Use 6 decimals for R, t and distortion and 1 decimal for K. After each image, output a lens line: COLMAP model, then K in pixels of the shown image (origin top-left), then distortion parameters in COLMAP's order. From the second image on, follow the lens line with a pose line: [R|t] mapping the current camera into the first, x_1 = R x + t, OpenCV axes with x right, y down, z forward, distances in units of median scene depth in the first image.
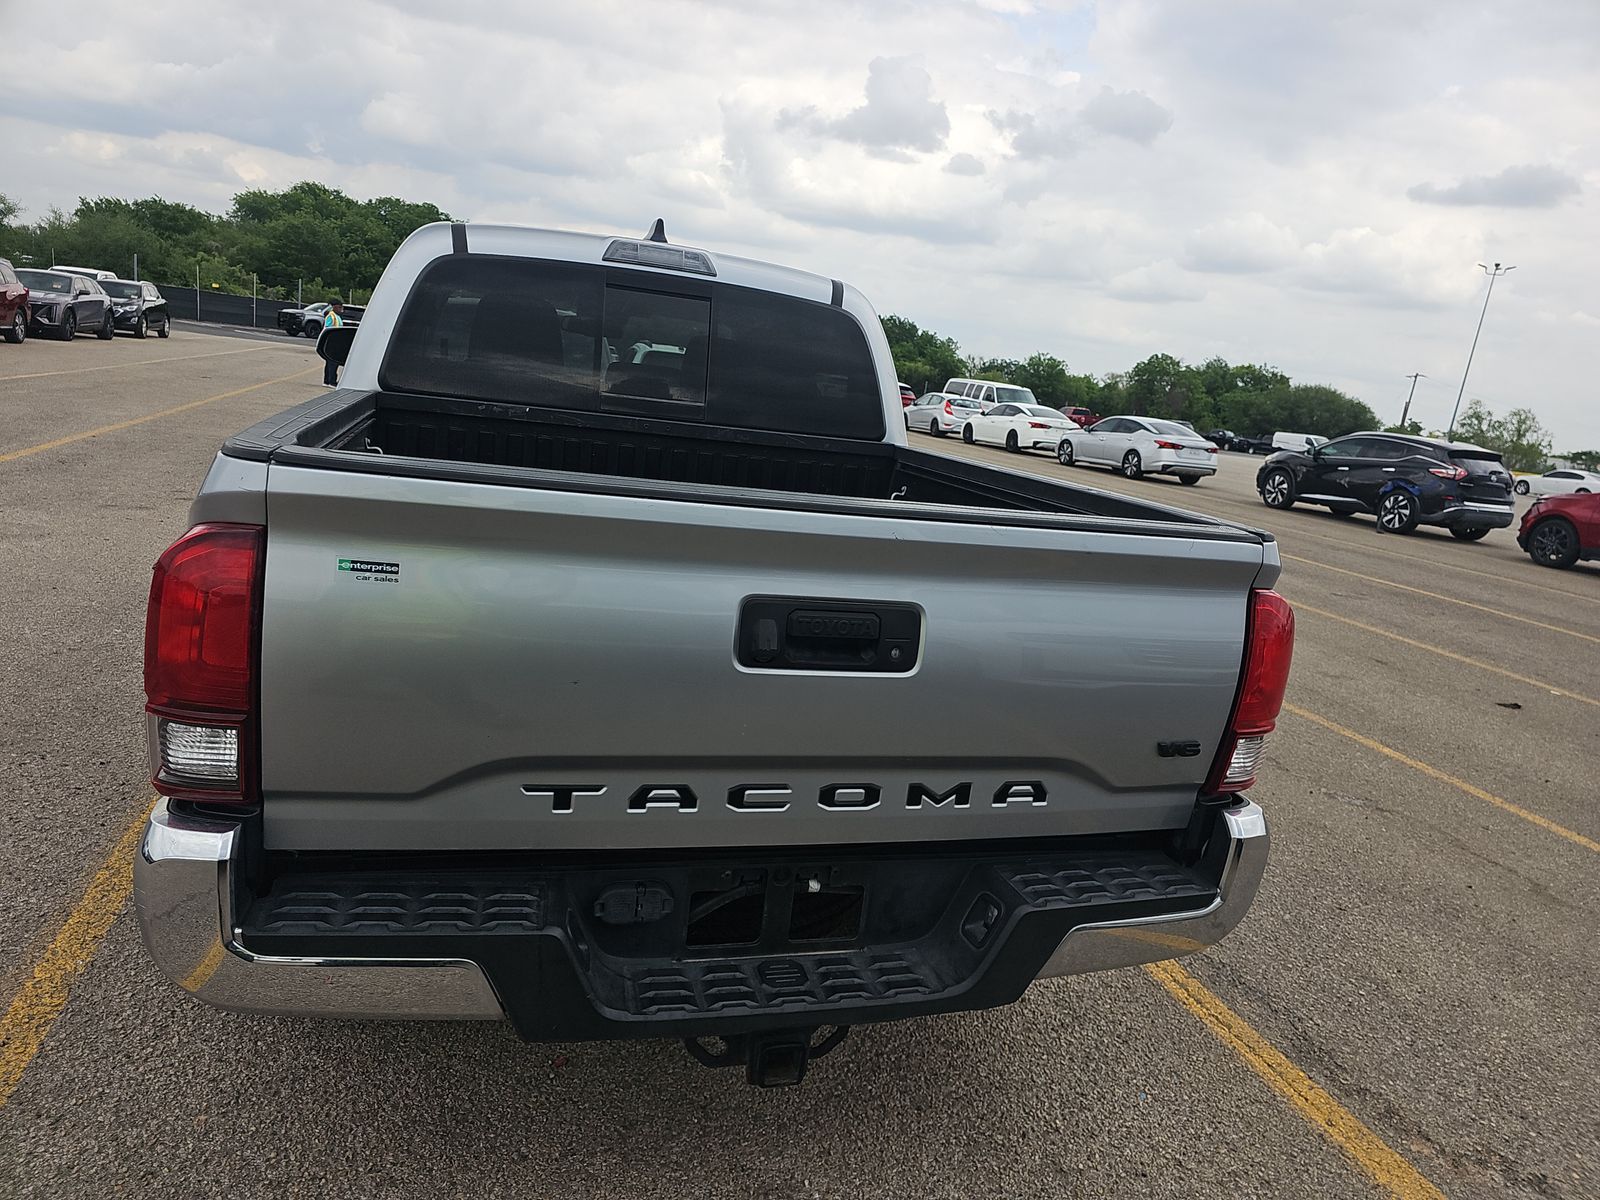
lens RADIAL K [[1063.4, 0, 799.9], [0, 1063.4, 582.7], [0, 0, 1]] dist [0.064199, -0.069661]
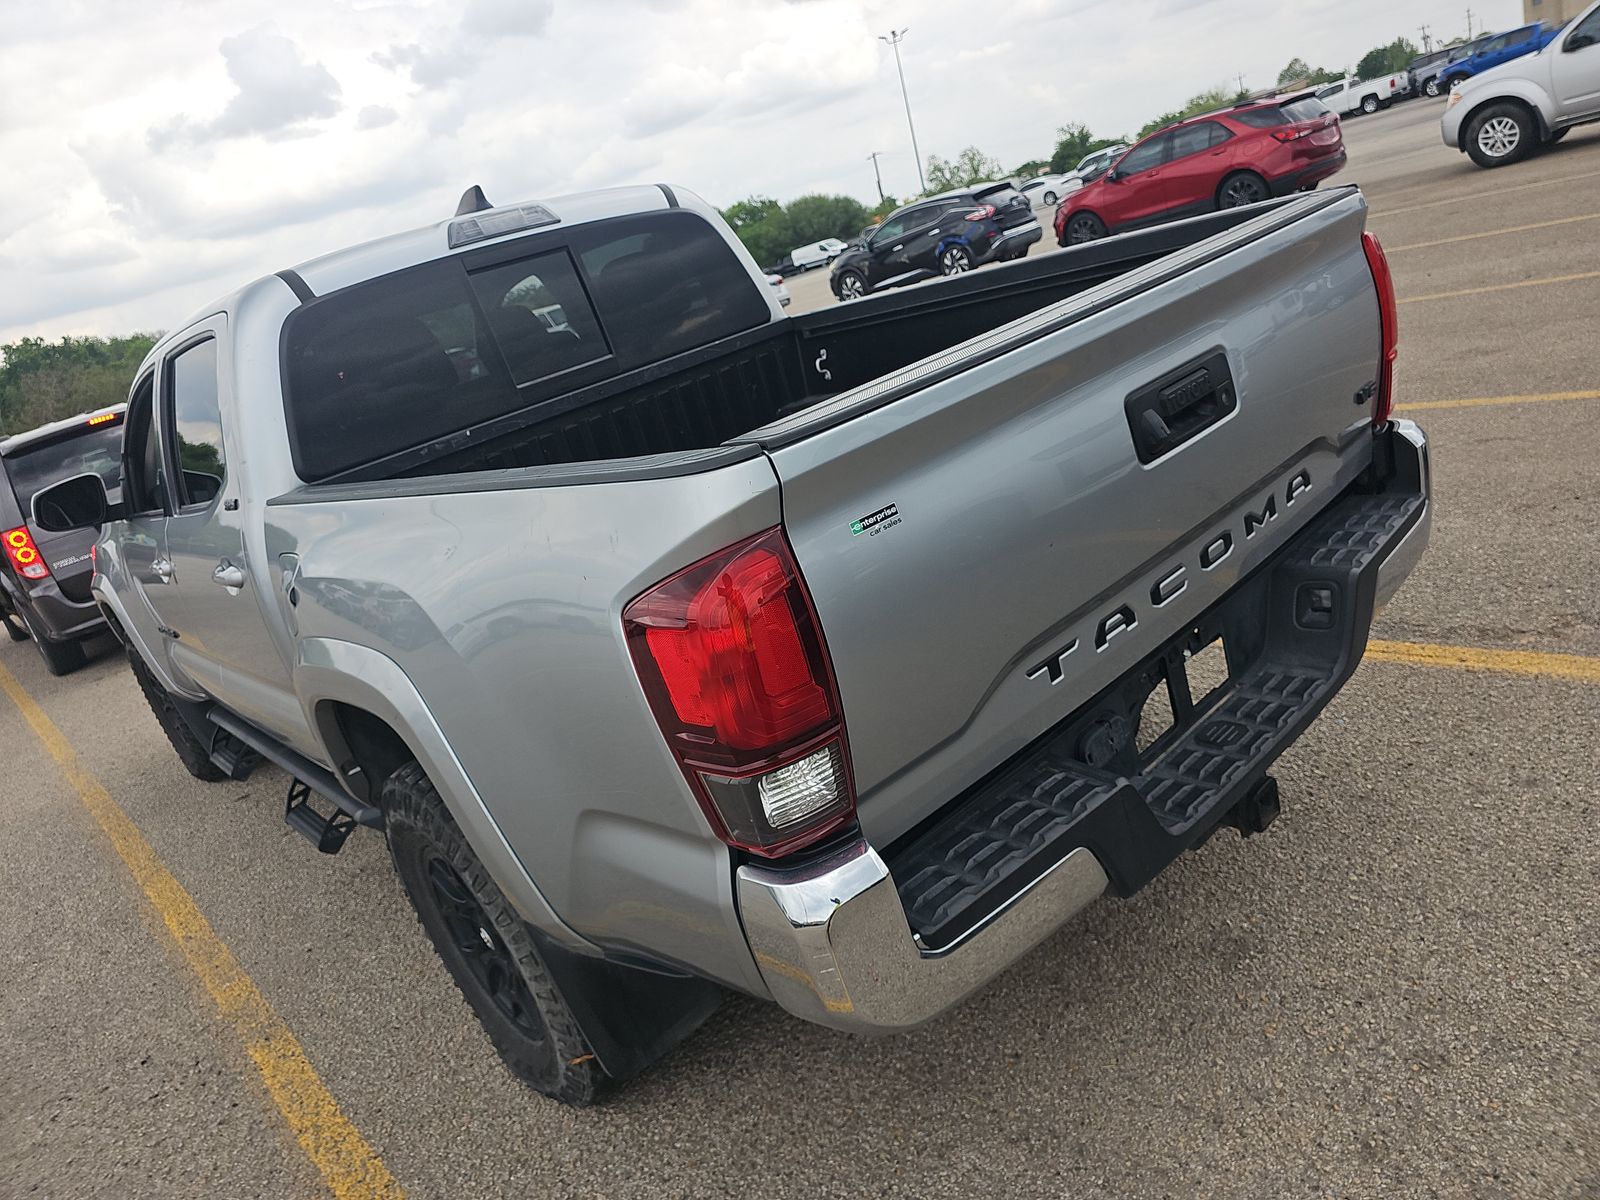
lens RADIAL K [[1075.9, 0, 779.7], [0, 1075.9, 567.4], [0, 0, 1]] dist [0.050146, -0.058786]
pose [[0.840870, -0.463004, 0.280295, -0.576194], [0.446917, 0.886086, 0.122948, -0.098041], [-0.305291, 0.021886, 0.952008, 0.116259]]
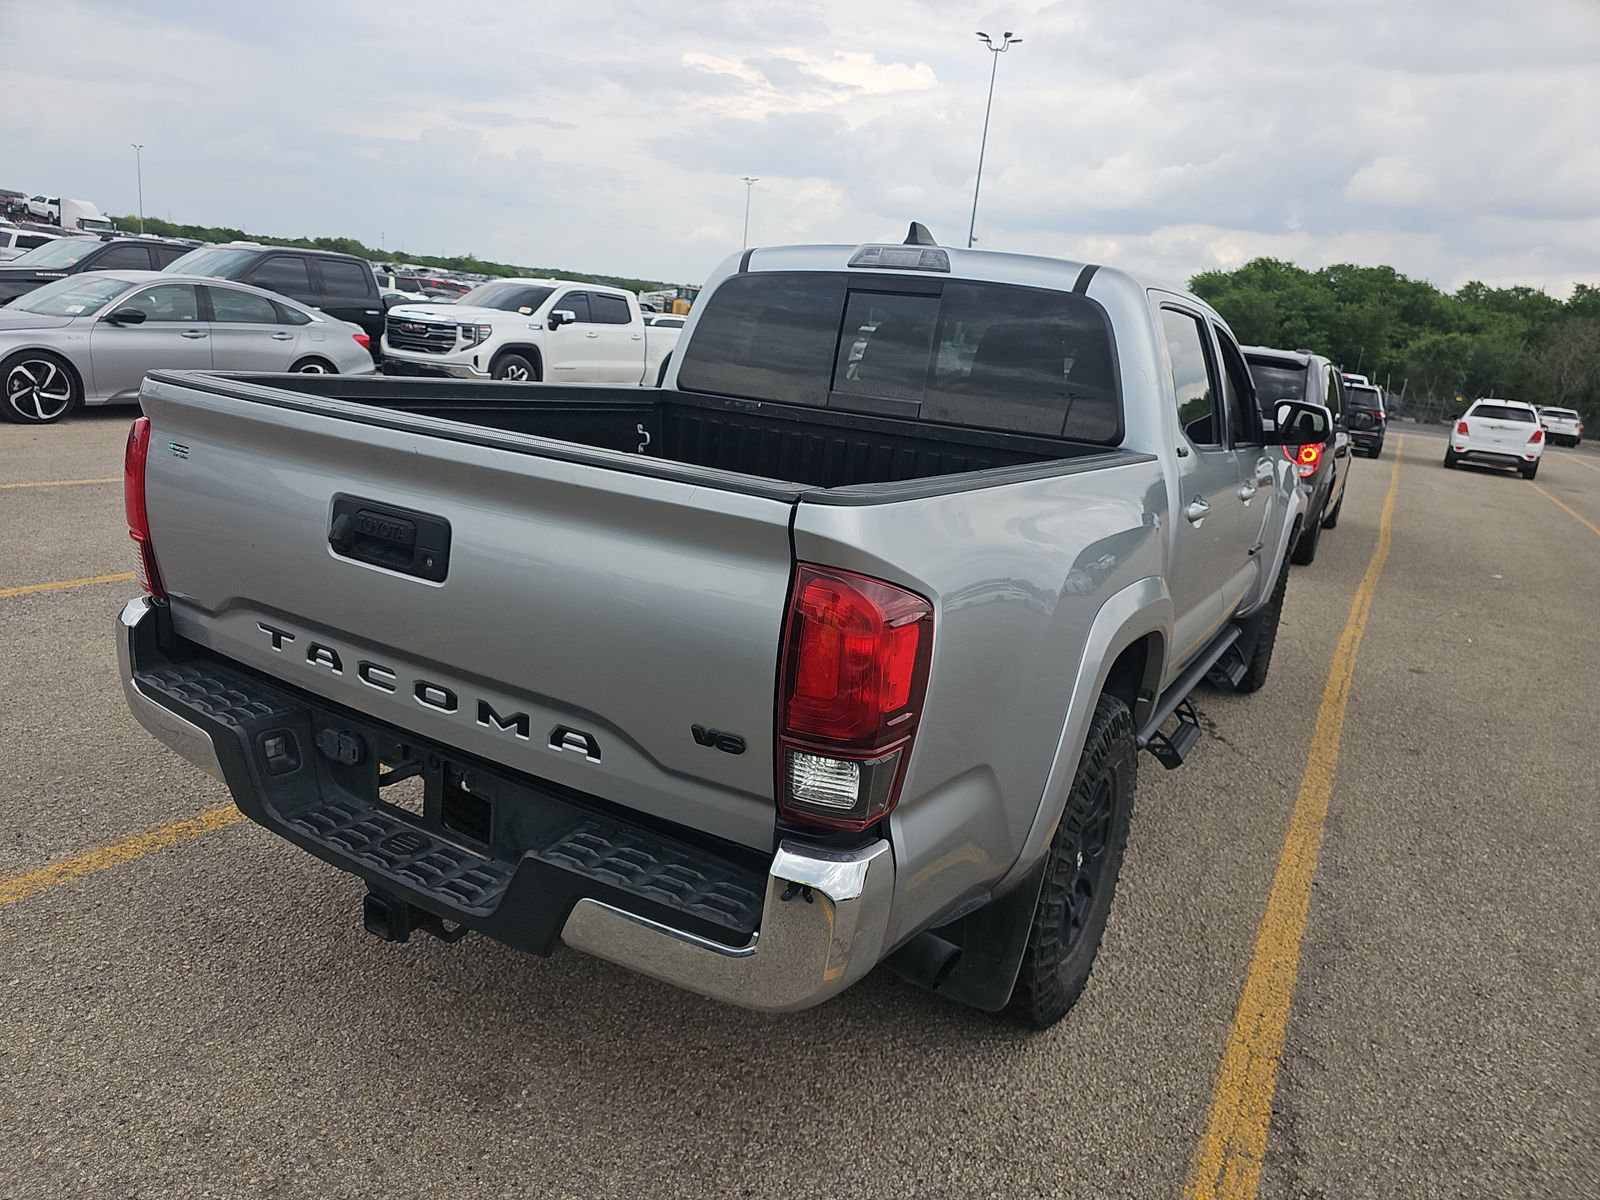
lens RADIAL K [[1075.1, 0, 791.2], [0, 1075.1, 577.5], [0, 0, 1]] dist [0.042575, -0.059757]
pose [[0.676258, 0.109982, -0.728409, 1.018351], [-0.160982, 0.986957, -0.000436, 0.020415], [0.718860, 0.117556, 0.685143, 0.456918]]
